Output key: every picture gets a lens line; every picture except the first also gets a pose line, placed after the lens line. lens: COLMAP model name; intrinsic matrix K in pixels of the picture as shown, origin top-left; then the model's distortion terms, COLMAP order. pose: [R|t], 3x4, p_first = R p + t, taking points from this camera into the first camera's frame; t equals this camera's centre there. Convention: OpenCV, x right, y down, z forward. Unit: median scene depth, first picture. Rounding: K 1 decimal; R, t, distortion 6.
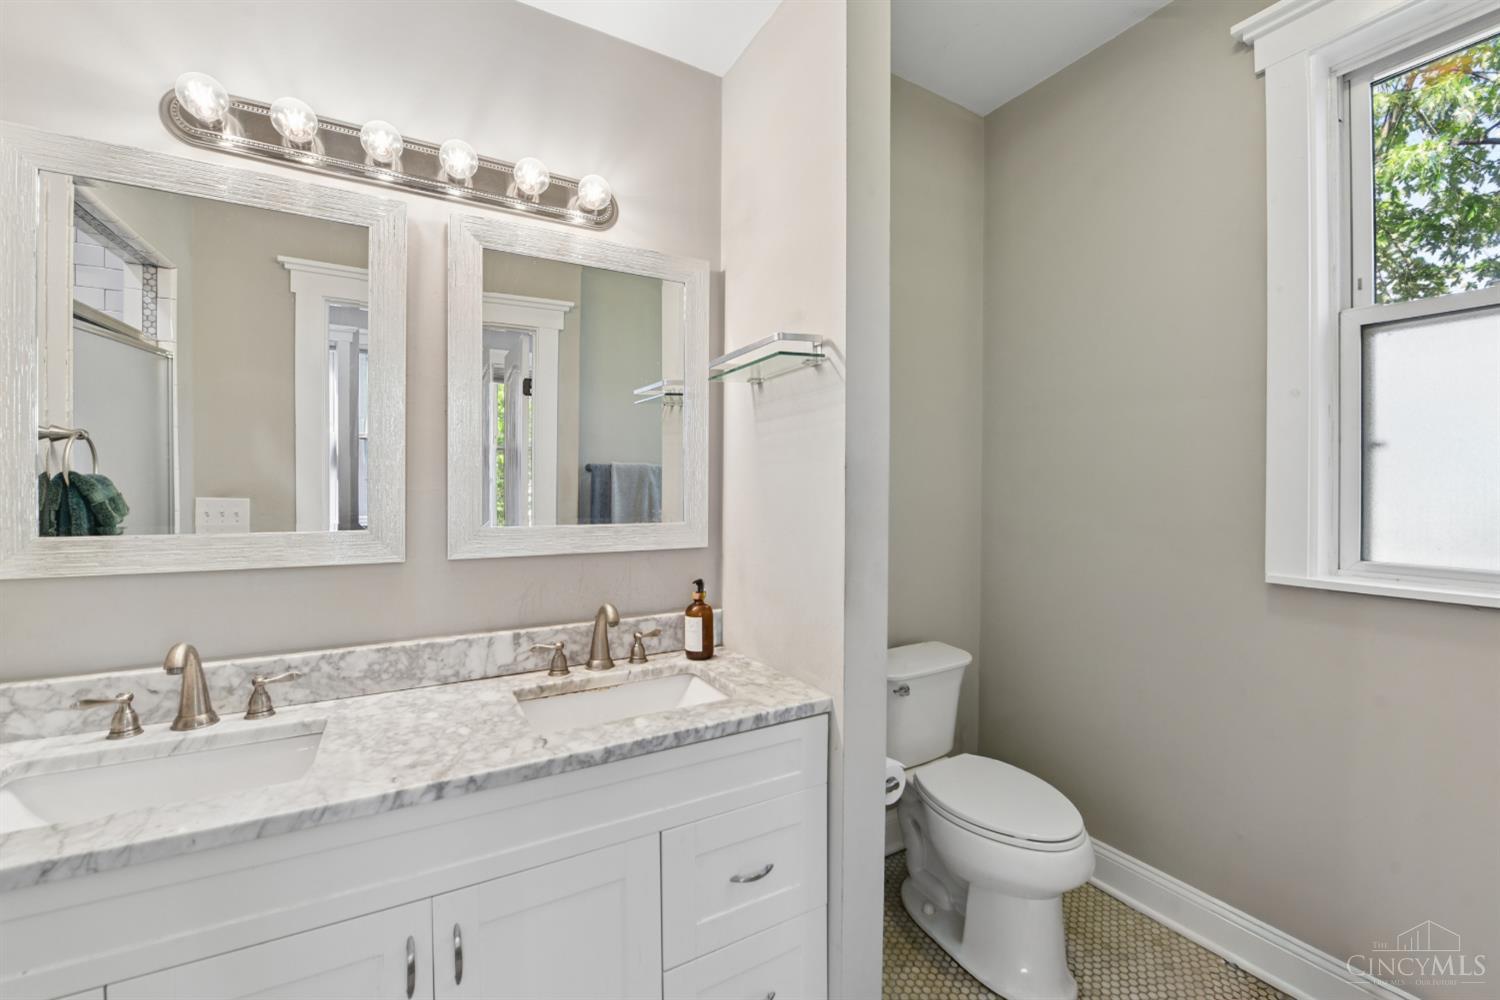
lens RADIAL K [[615.5, 0, 785.0], [0, 615.5, 485.8], [0, 0, 1]] dist [-0.014142, -0.001432]
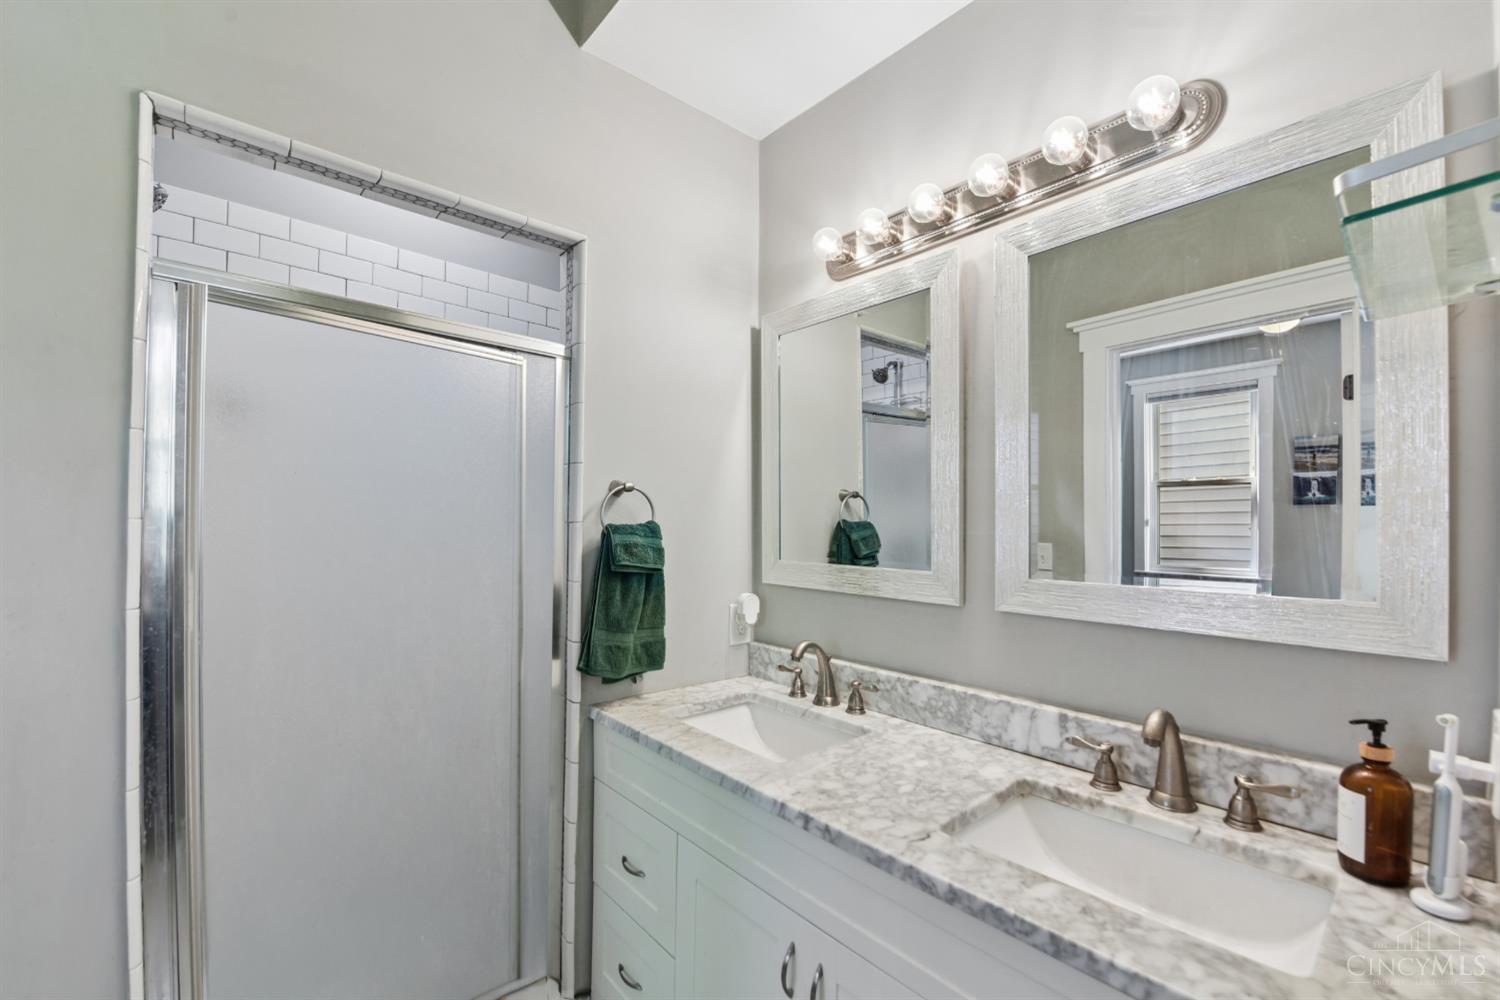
lens RADIAL K [[615.5, 0, 765.1], [0, 615.5, 526.5], [0, 0, 1]] dist [-0.014142, -0.001432]
pose [[0.191156, -0.000806, -0.981559, 0.310889], [-0.012633, 0.999915, -0.003281, 0.001661], [0.981478, 0.013027, 0.191130, 0.511739]]
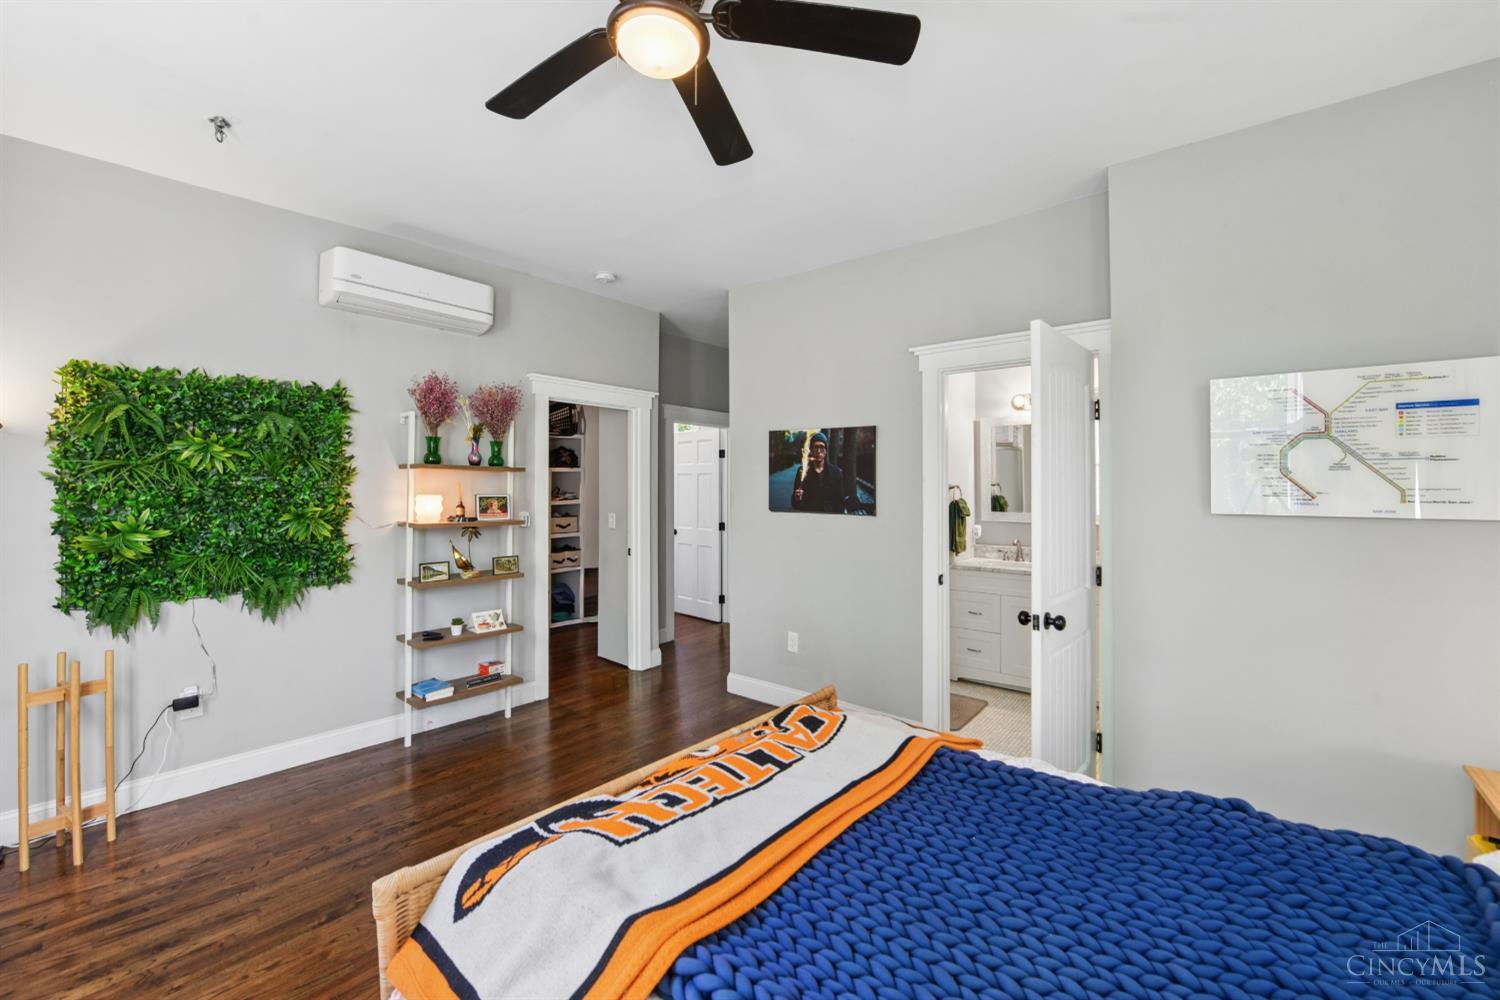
lens RADIAL K [[615.5, 0, 756.1], [0, 615.5, 477.9], [0, 0, 1]] dist [-0.014142, -0.001432]
pose [[0.328798, -0.009789, -0.944349, 1.907716], [-0.005047, 0.999914, -0.012123, -0.072028], [0.944387, 0.008752, 0.328720, -1.649506]]
